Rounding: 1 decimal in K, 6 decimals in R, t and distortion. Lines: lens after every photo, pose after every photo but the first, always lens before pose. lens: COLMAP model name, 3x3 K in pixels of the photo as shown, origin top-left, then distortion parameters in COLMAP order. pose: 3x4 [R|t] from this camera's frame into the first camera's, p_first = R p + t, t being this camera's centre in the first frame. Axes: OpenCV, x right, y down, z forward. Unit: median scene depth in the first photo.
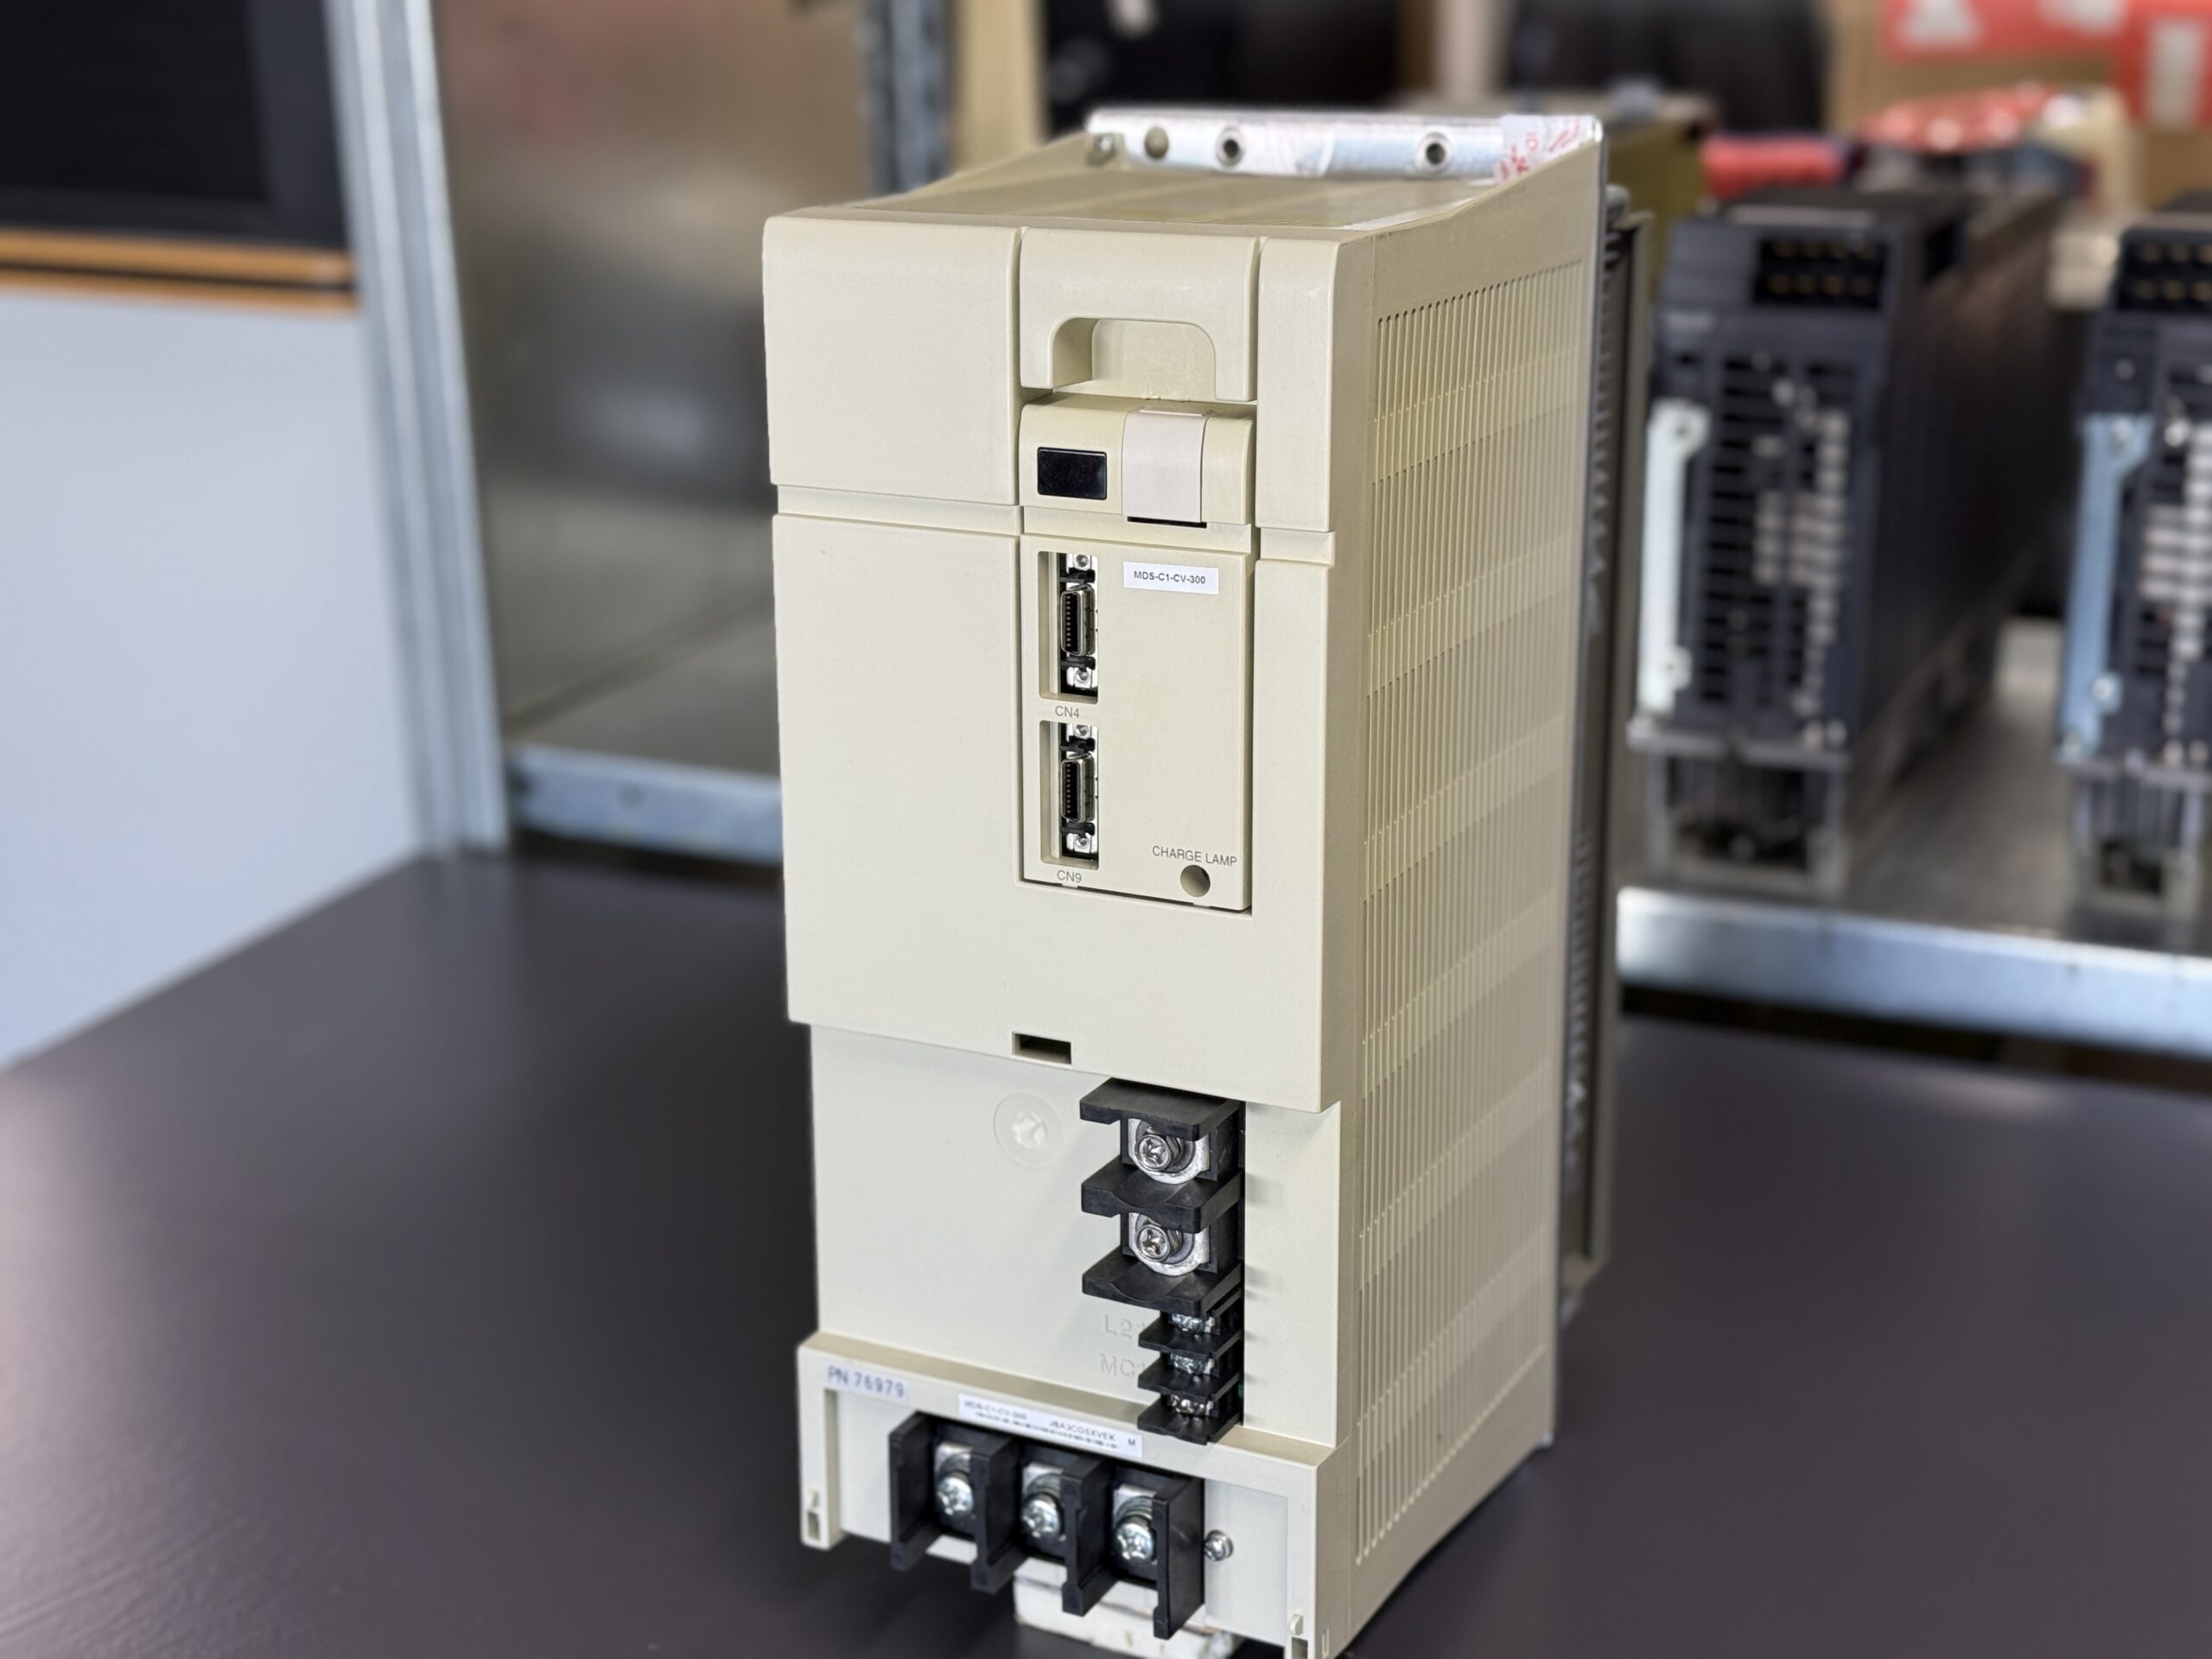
lens RADIAL K [[3079.1, 0, 1096.0], [0, 3079.1, 818.9], [0, 0, 1]] dist [0.118520, 0.000000]
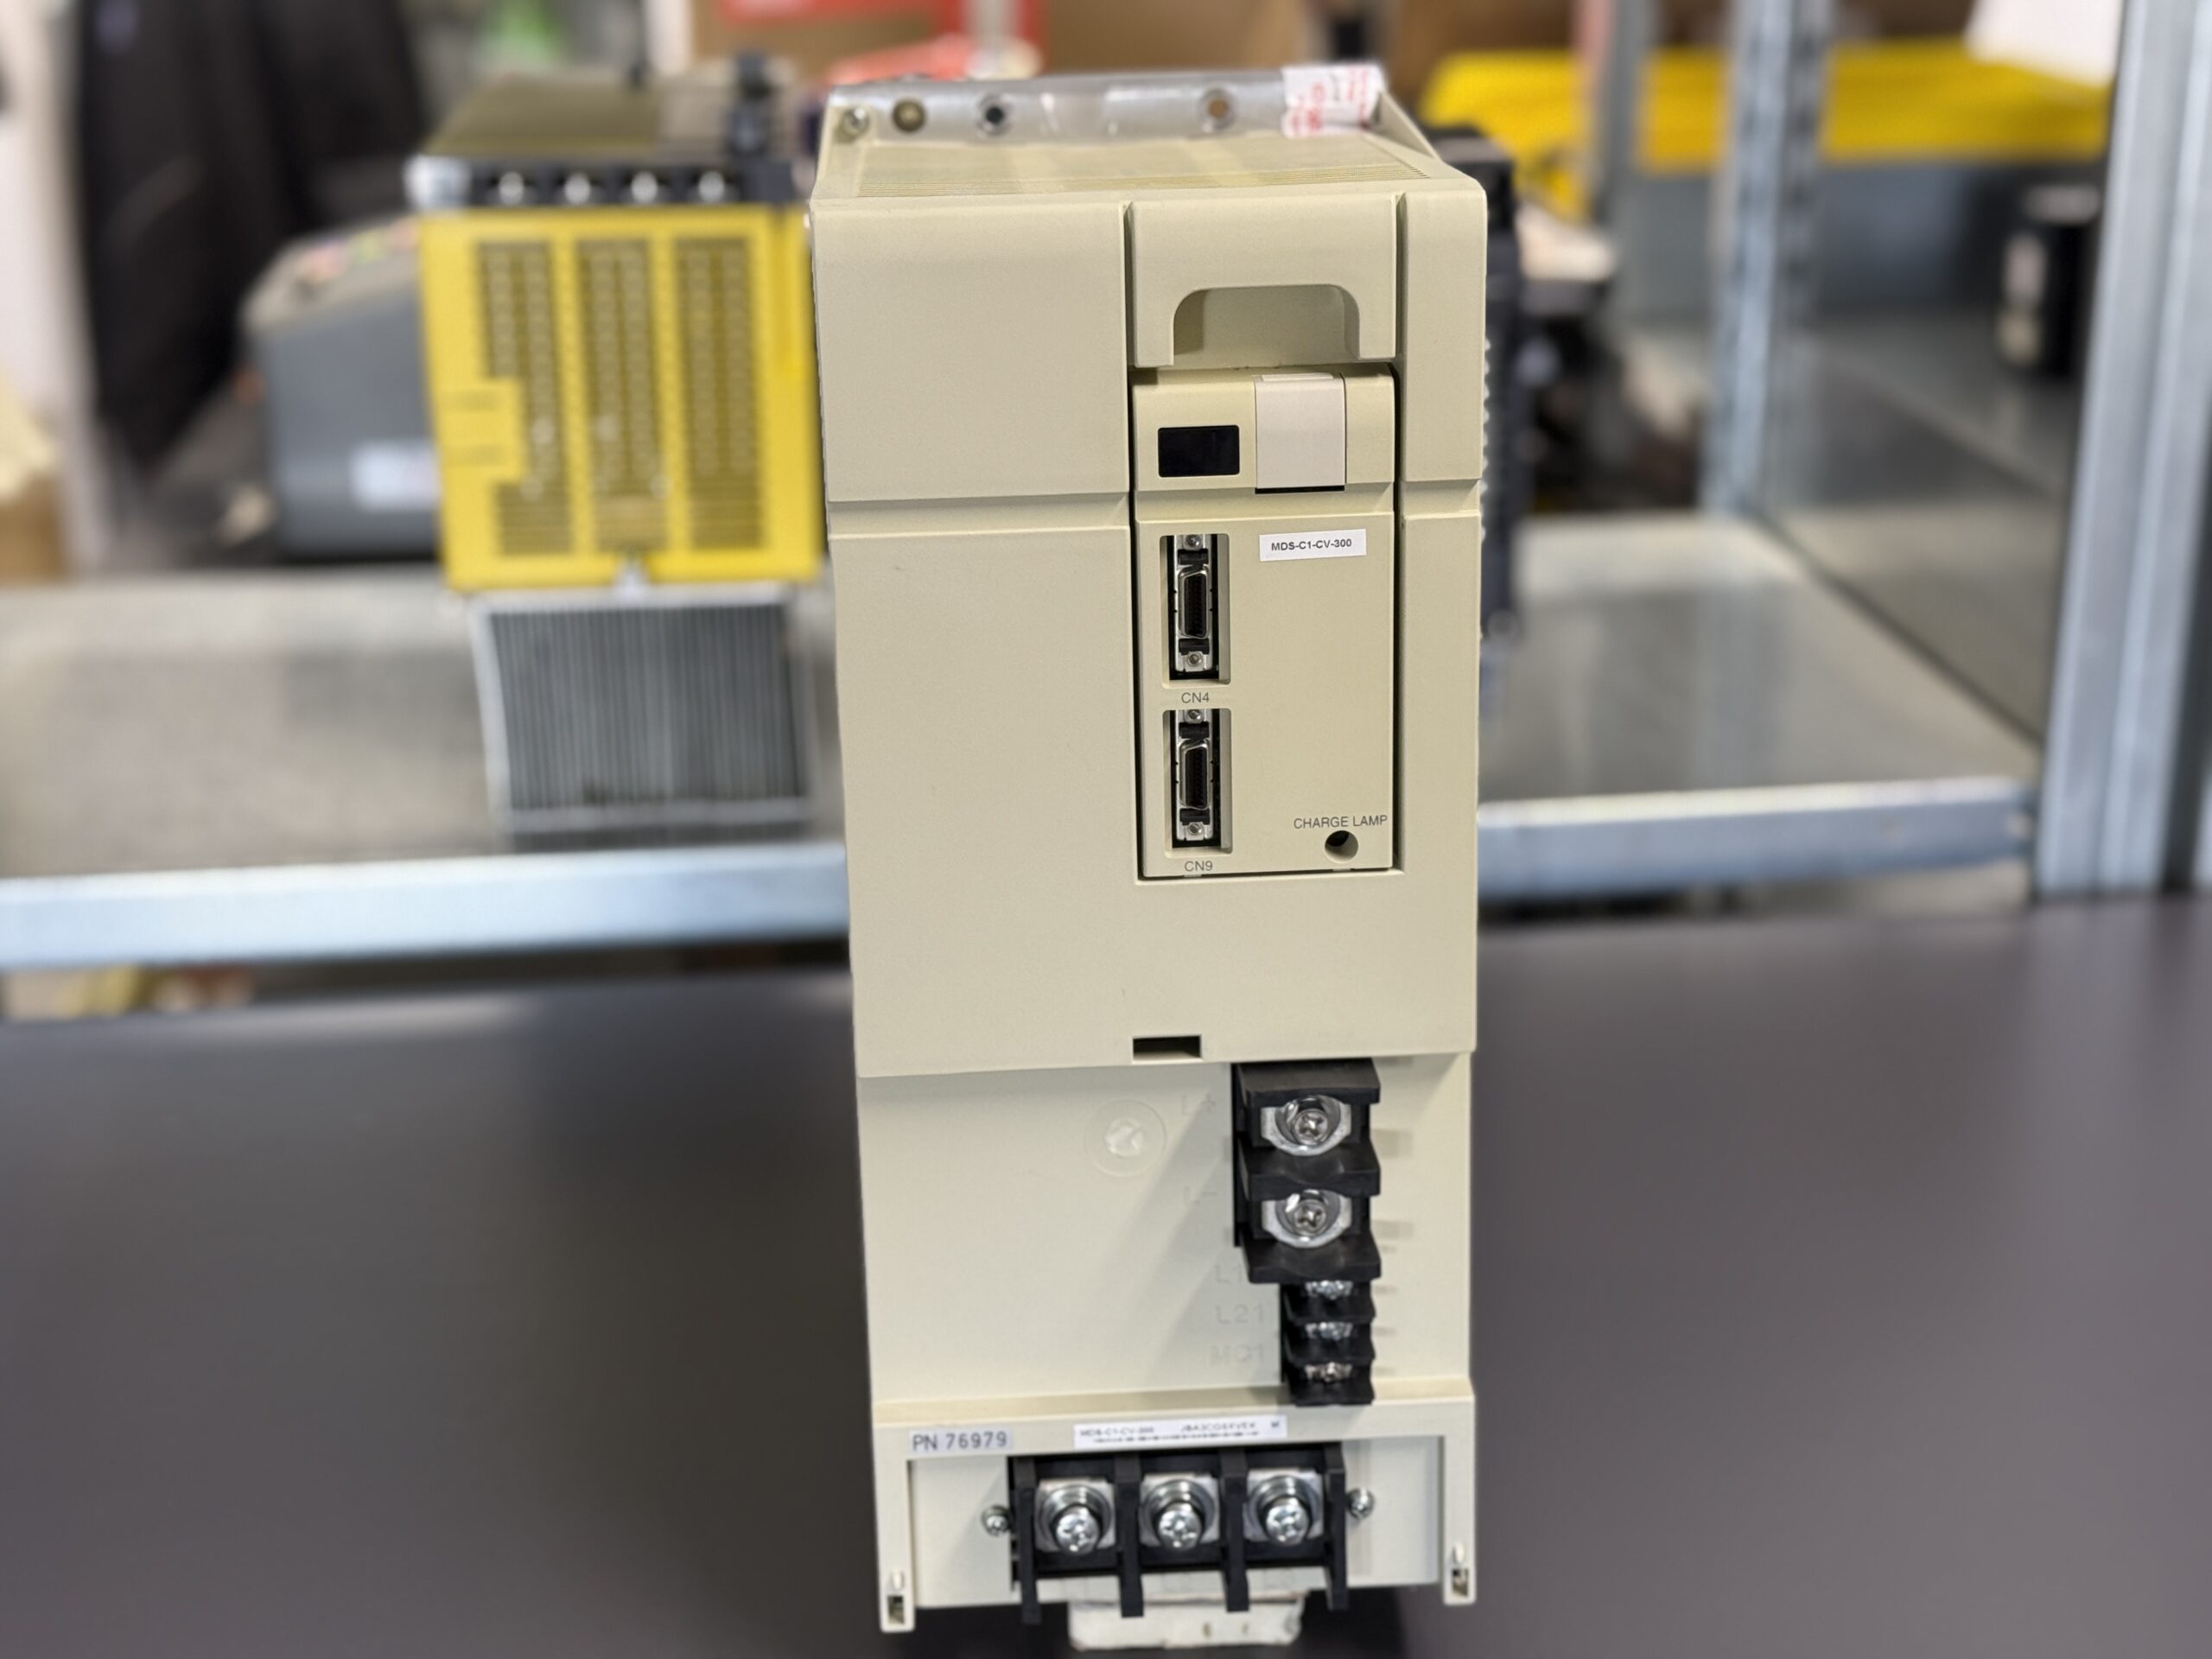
lens RADIAL K [[3079.1, 0, 1095.7], [0, 3079.1, 833.2], [0, 0, 1]] dist [0.118520, 0.000000]
pose [[0.864020, -0.162183, 0.476619, -0.491063], [0.155433, 0.986376, 0.053872, -0.048142], [-0.478863, 0.027536, 0.877458, 0.159304]]
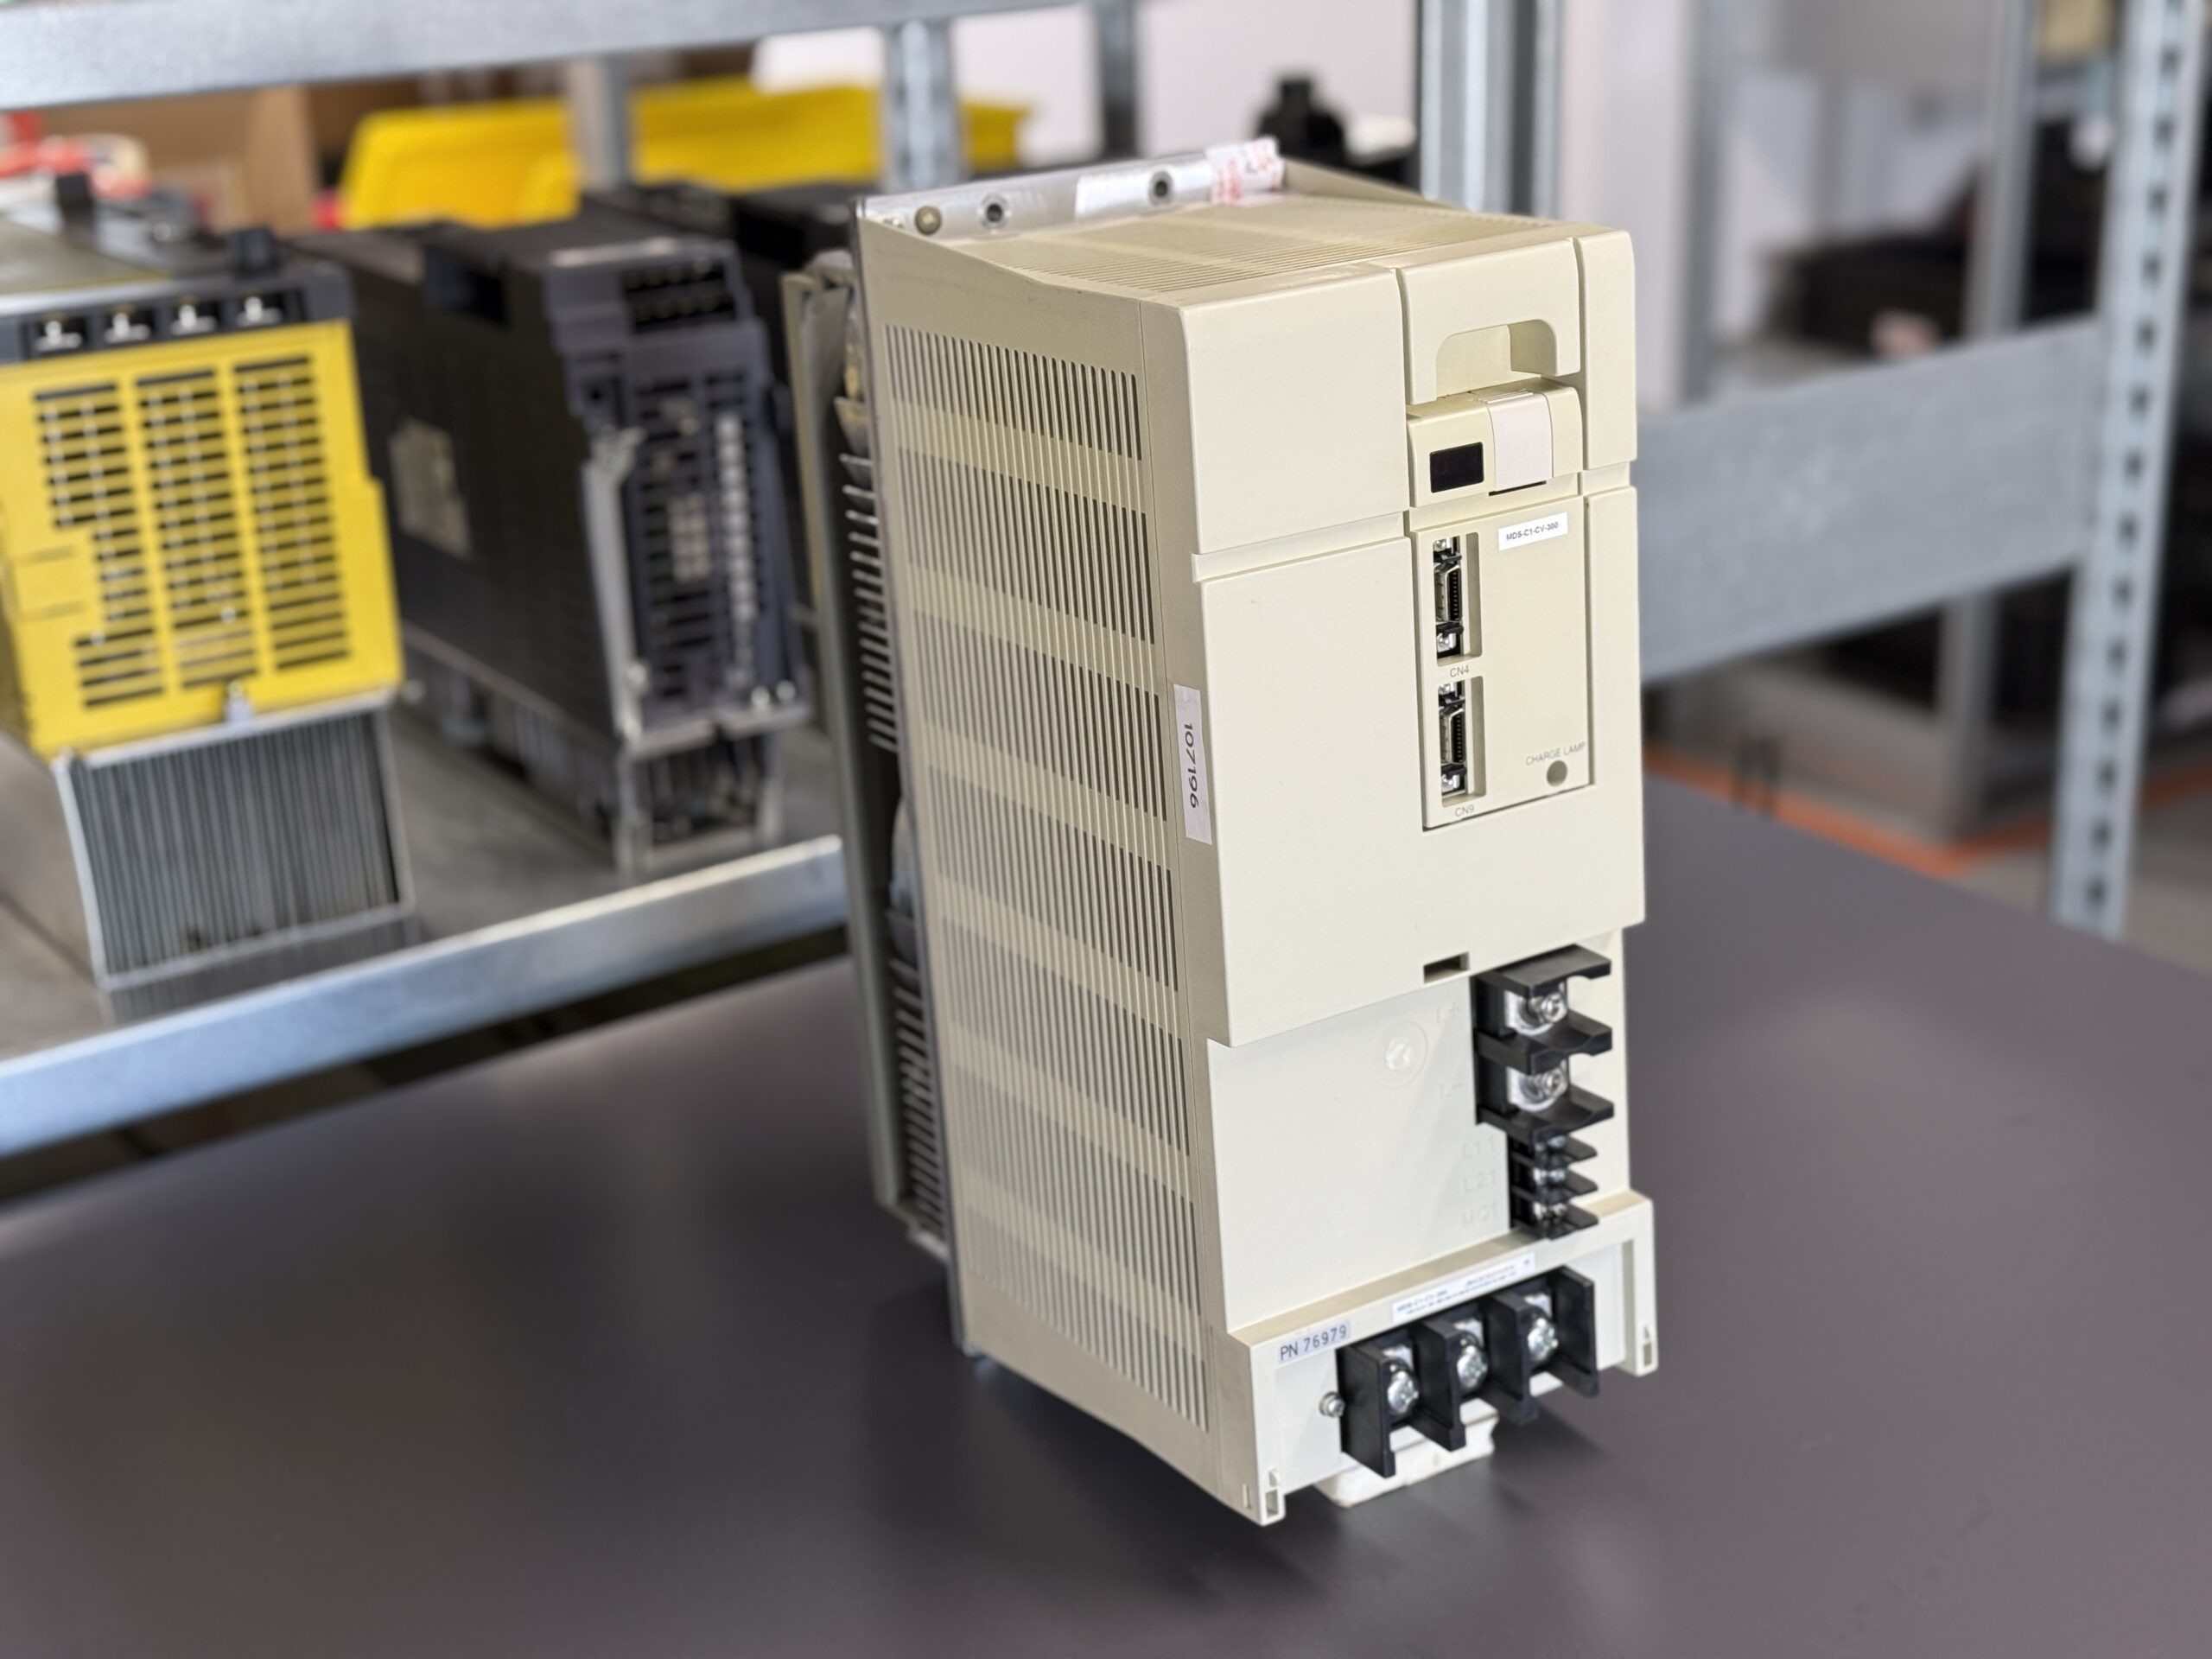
lens RADIAL K [[3079.1, 0, 1107.1], [0, 3079.1, 837.5], [0, 0, 1]] dist [0.118520, 0.000000]
pose [[0.510946, -0.295589, 0.807193, -1.010921], [0.296398, 0.942015, 0.157343, -0.193203], [-0.806897, 0.158857, 0.568931, 0.437833]]
